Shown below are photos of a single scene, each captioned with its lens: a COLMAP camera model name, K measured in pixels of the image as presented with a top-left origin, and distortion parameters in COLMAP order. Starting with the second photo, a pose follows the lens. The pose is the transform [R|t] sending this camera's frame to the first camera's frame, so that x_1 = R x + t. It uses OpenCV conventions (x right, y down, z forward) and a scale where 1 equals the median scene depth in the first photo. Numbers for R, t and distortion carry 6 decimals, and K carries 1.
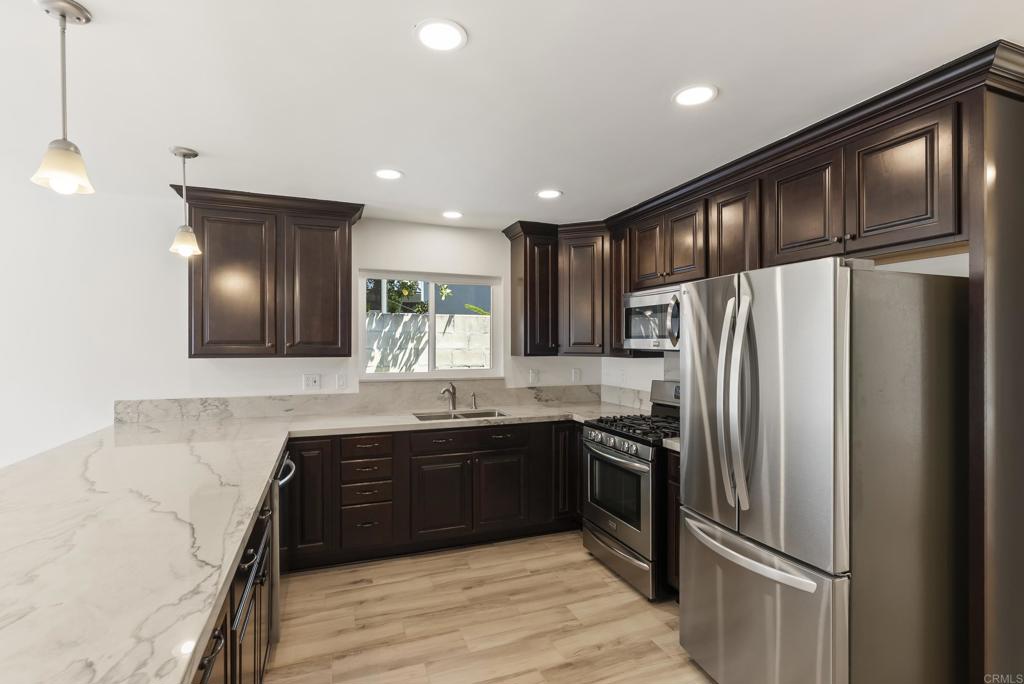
lens RADIAL K [[479.1, 0, 510.5], [0, 479.1, 346.2], [0, 0, 1]] dist [-0.003112, 0.000326]
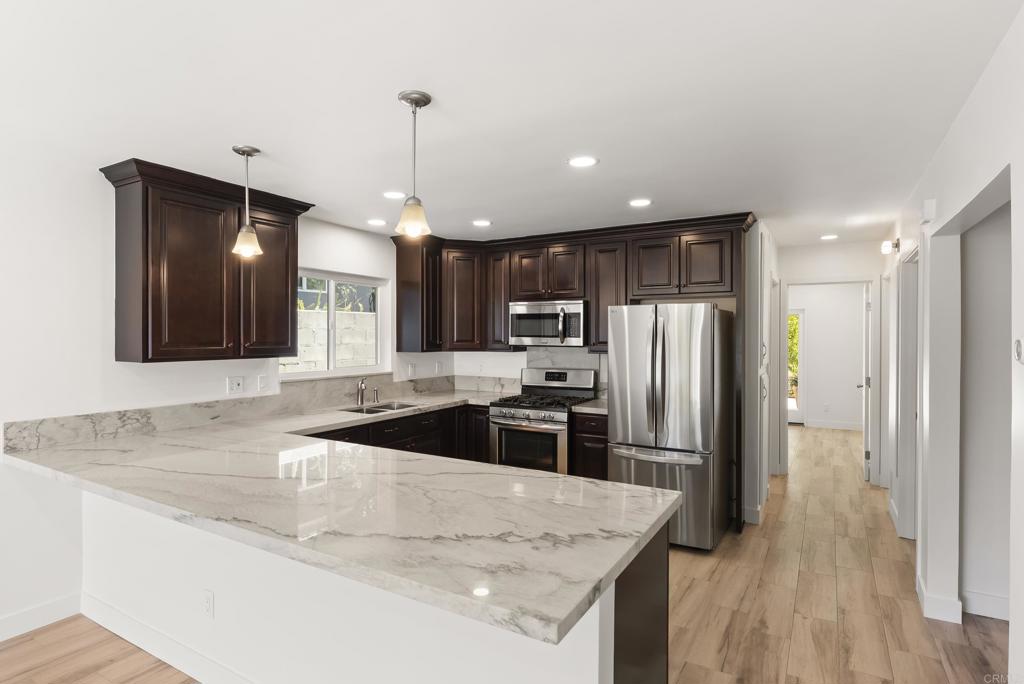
lens RADIAL K [[539.3, 0, 512.0], [0, 539.3, 342.0], [0, 0, 1]] dist [0.000163, 0.000311]
pose [[0.779953, -0.007928, 0.625788, -0.692314], [0.001080, 0.999935, 0.011321, -0.020193], [-0.625838, -0.008154, 0.779911, -0.145129]]
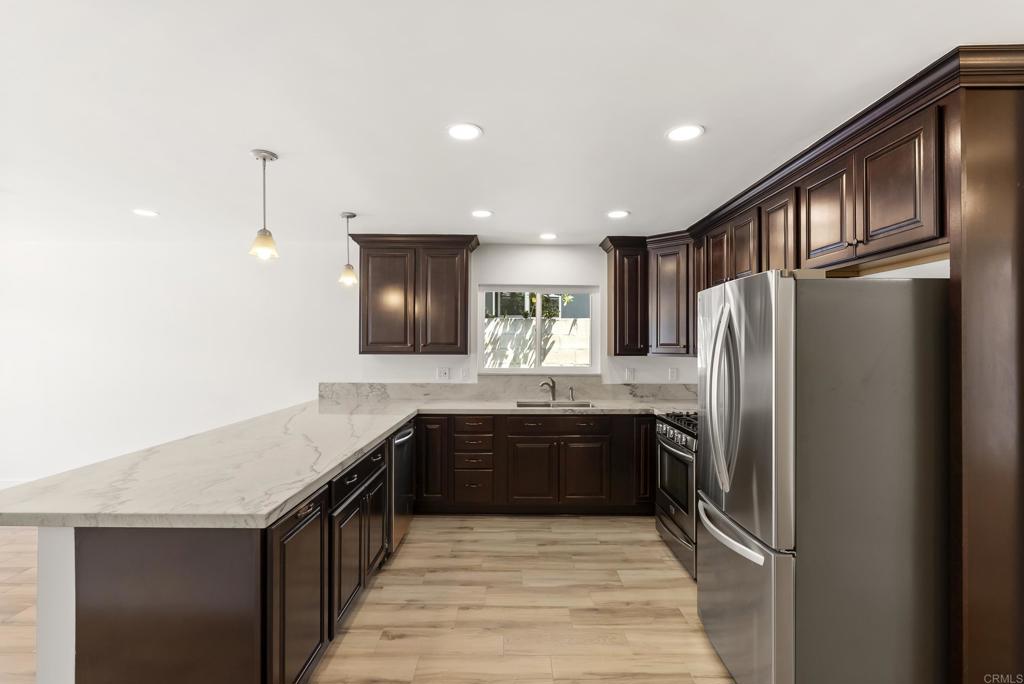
lens RADIAL K [[464.2, 0, 515.5], [0, 464.2, 342.9], [0, 0, 1]] dist [-0.002684, 0.000483]
pose [[0.935442, 0.001340, -0.353477, 0.227375], [-0.003978, 0.999969, -0.006738, -0.001076], [0.353457, 0.007709, 0.935419, -0.115310]]
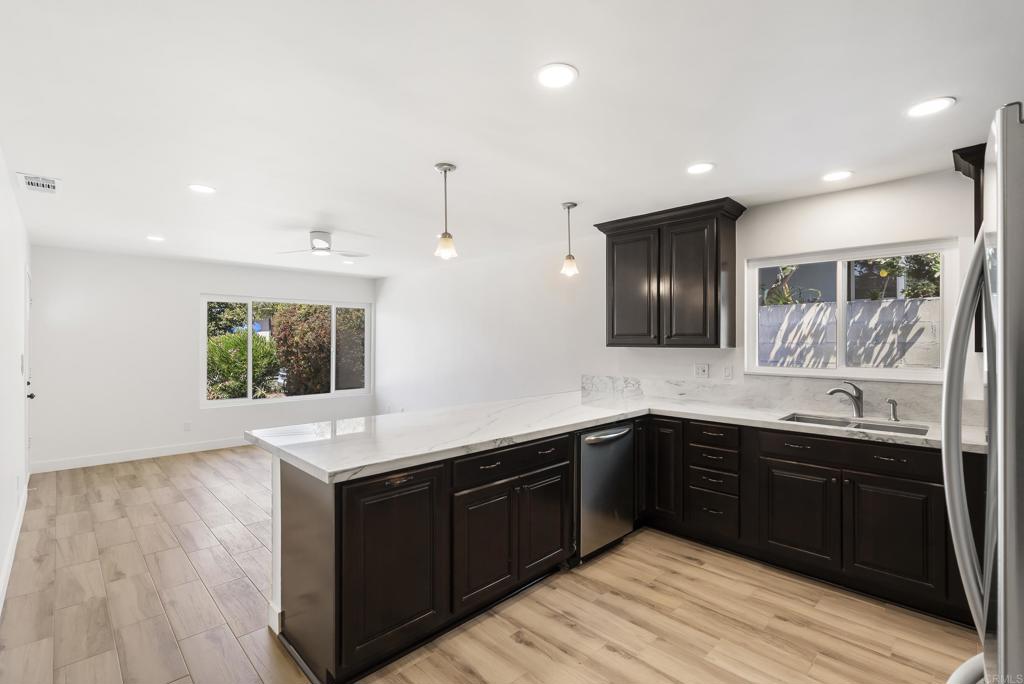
lens RADIAL K [[466.5, 0, 512.0], [0, 466.5, 342.0], [0, 0, 1]] dist [-0.001891, 0.000640]
pose [[0.401657, 0.000244, -0.915790, 0.410634], [-0.002987, 0.999995, -0.001044, 0.012633], [0.915785, 0.003155, 0.401656, 0.192388]]
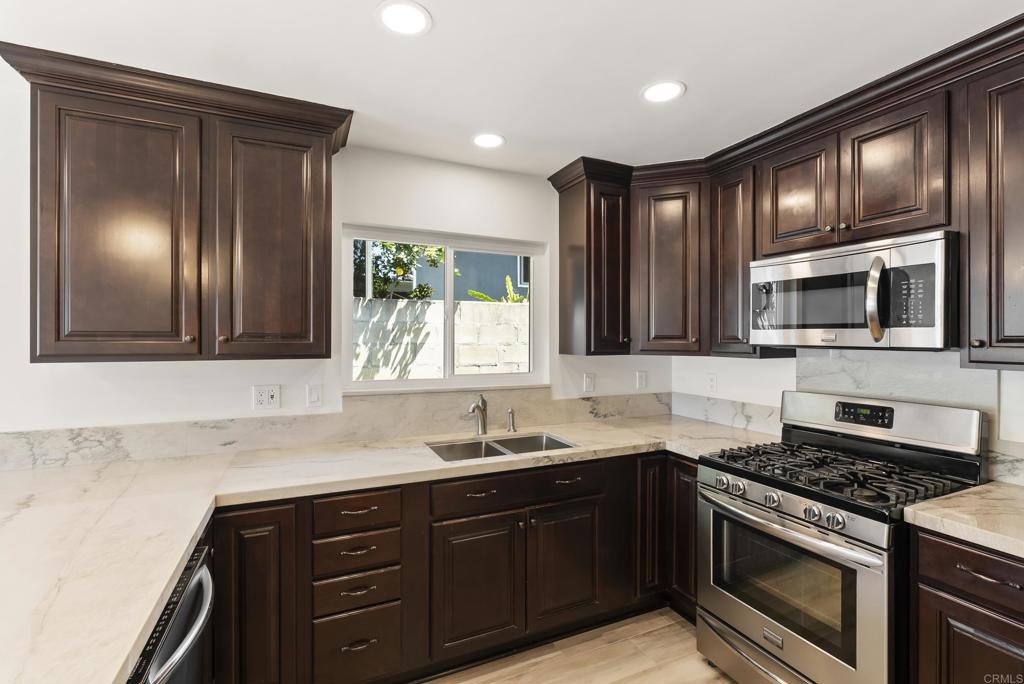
lens RADIAL K [[461.2, 0, 514.3], [0, 461.2, 338.6], [0, 0, 1]] dist [-0.002870, 0.000048]
pose [[0.997937, 0.000737, 0.064204, -0.135814], [-0.000556, 0.999996, -0.002834, -0.001549], [-0.064205, 0.002793, 0.997933, 0.395130]]
